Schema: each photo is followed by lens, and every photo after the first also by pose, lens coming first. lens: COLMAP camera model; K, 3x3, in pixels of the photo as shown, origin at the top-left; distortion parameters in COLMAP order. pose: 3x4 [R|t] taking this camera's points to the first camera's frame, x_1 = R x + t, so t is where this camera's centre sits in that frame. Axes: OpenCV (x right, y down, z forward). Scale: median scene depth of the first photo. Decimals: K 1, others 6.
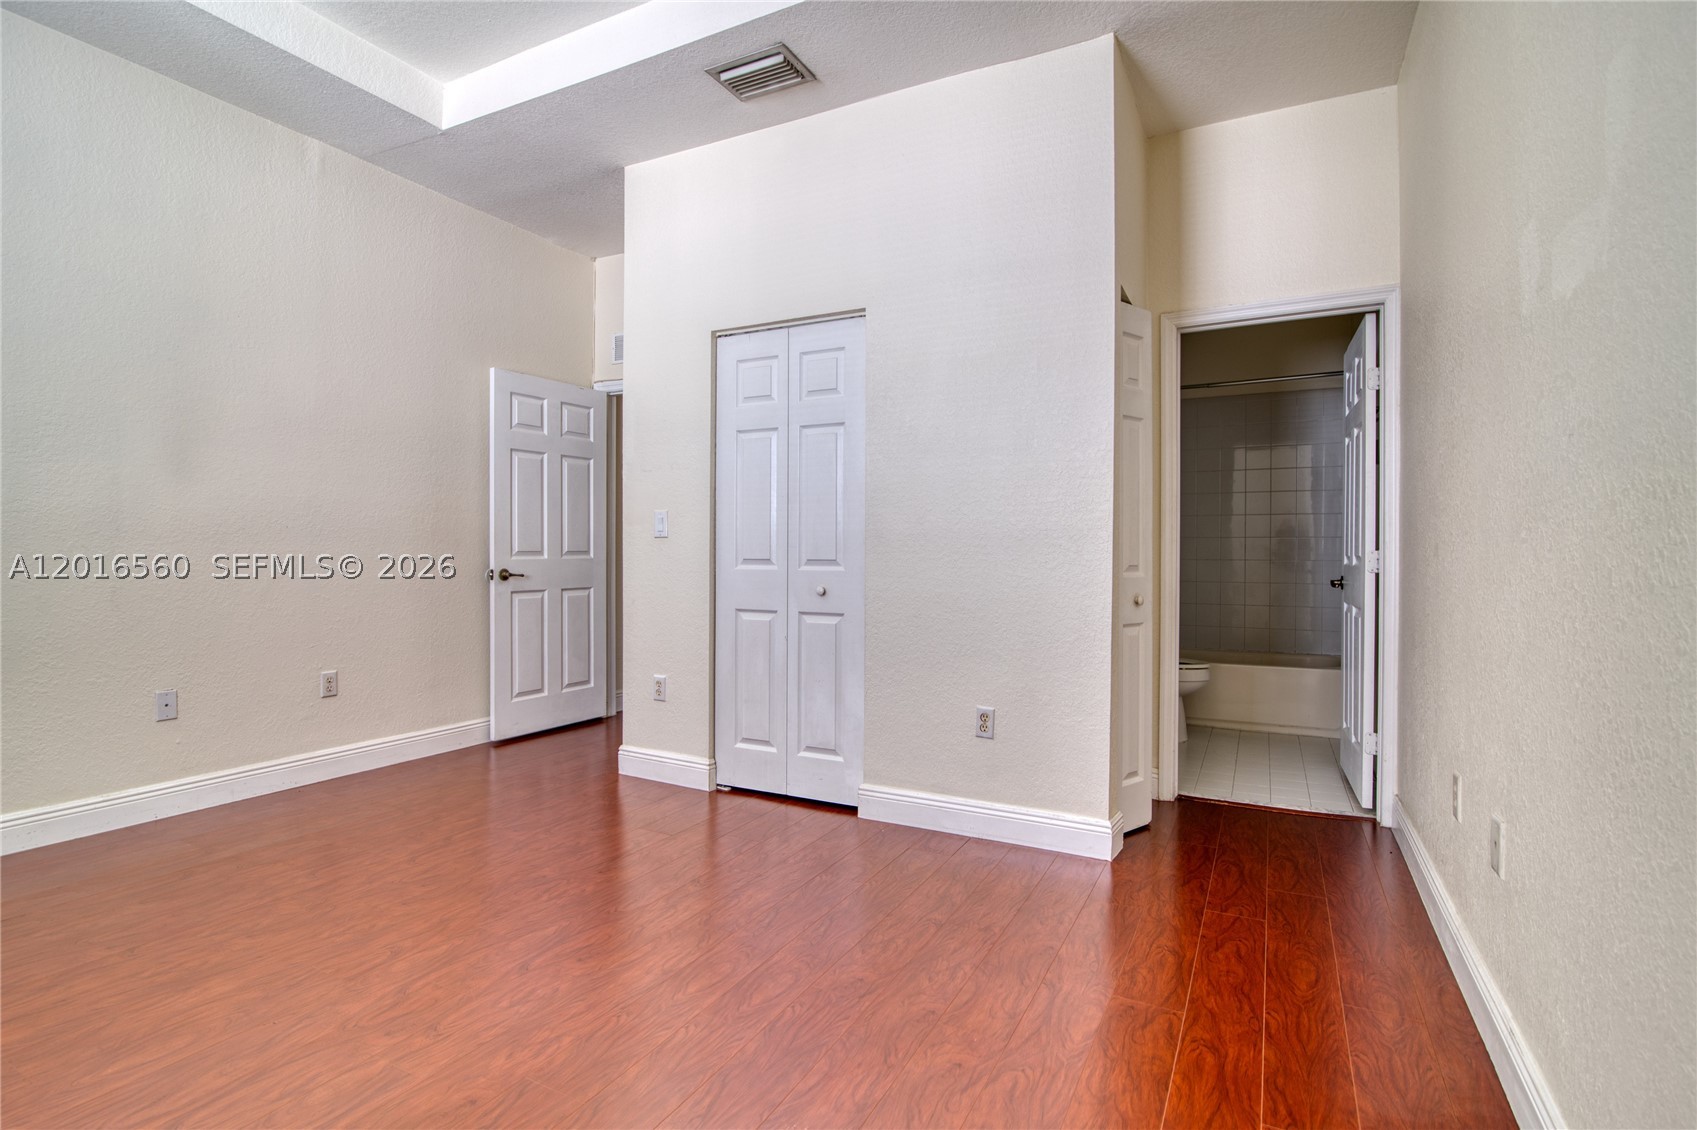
lens RADIAL K [[782.1, 0, 848.7], [0, 782.1, 558.6], [0, 0, 1]] dist [-0.020128, 0.000612]
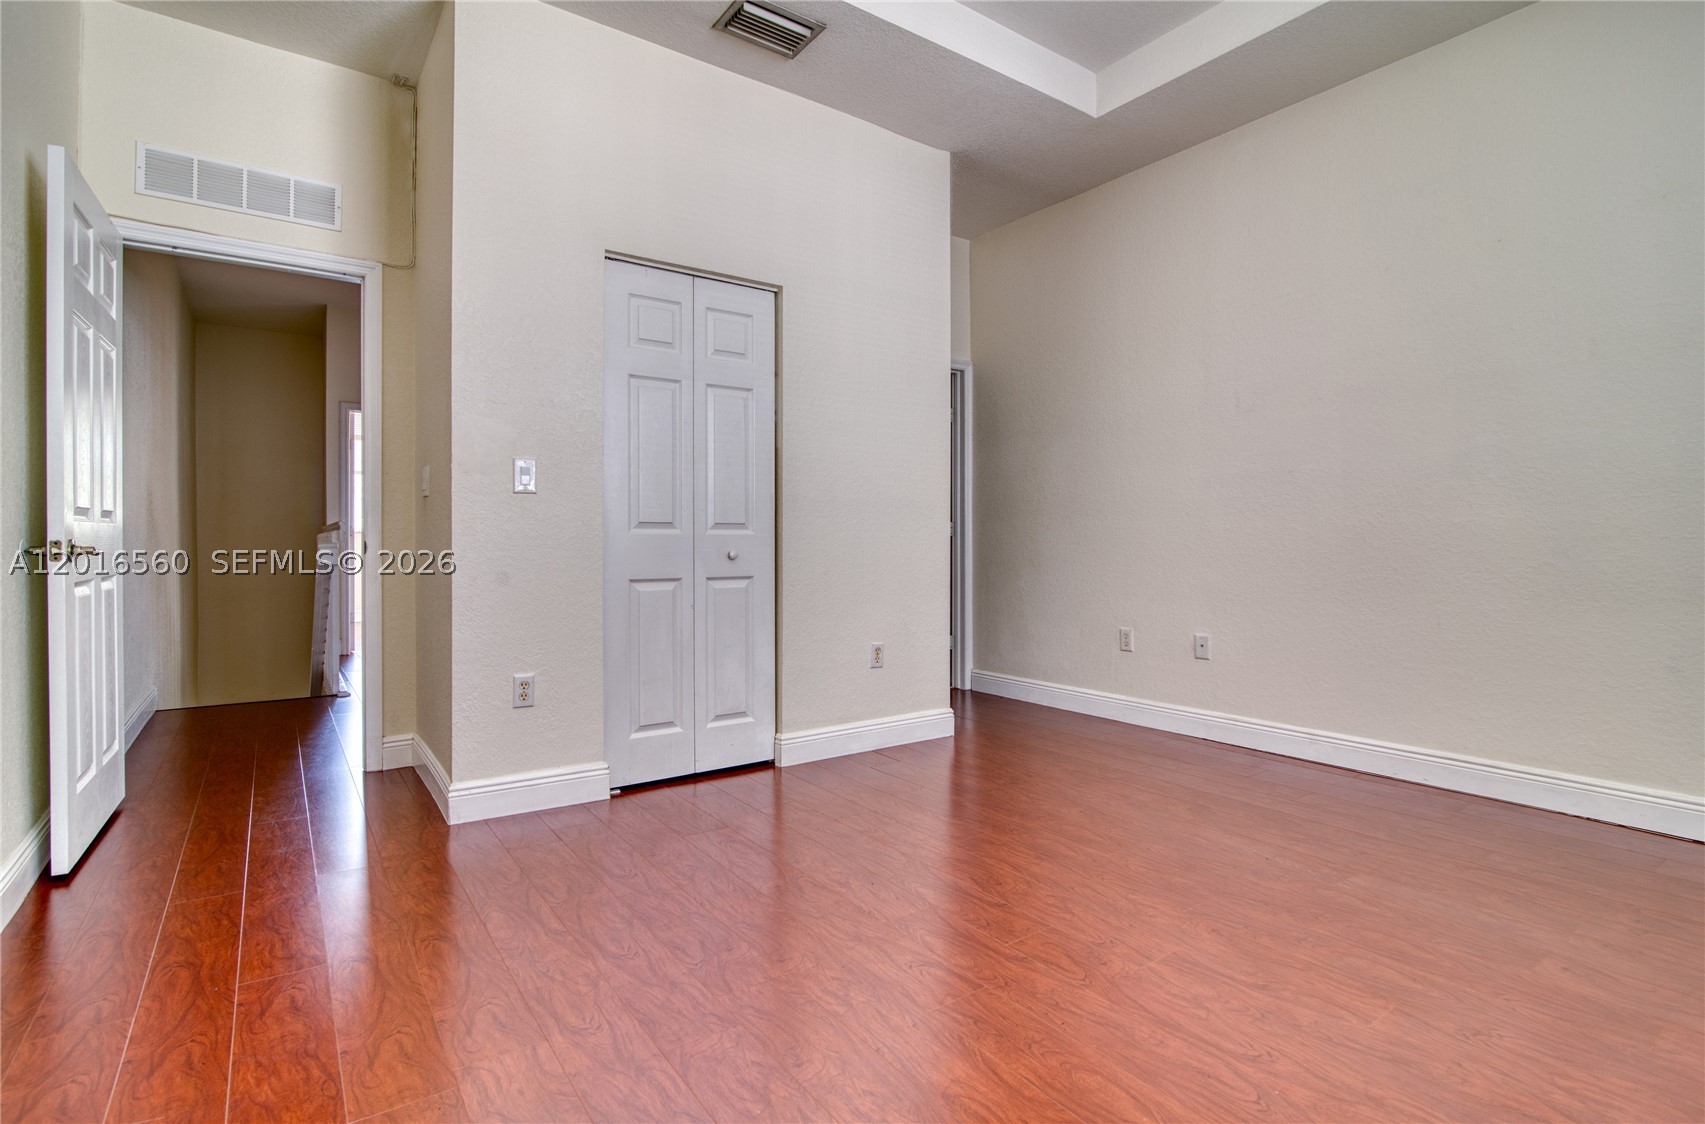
lens RADIAL K [[785.8, 0, 829.0], [0, 785.8, 543.8], [0, 0, 1]] dist [-0.020128, 0.000612]
pose [[0.496642, -0.009117, 0.867908, -0.828456], [0.010639, 0.999934, 0.004416, 0.024178], [-0.867890, 0.007040, 0.496706, 0.394668]]
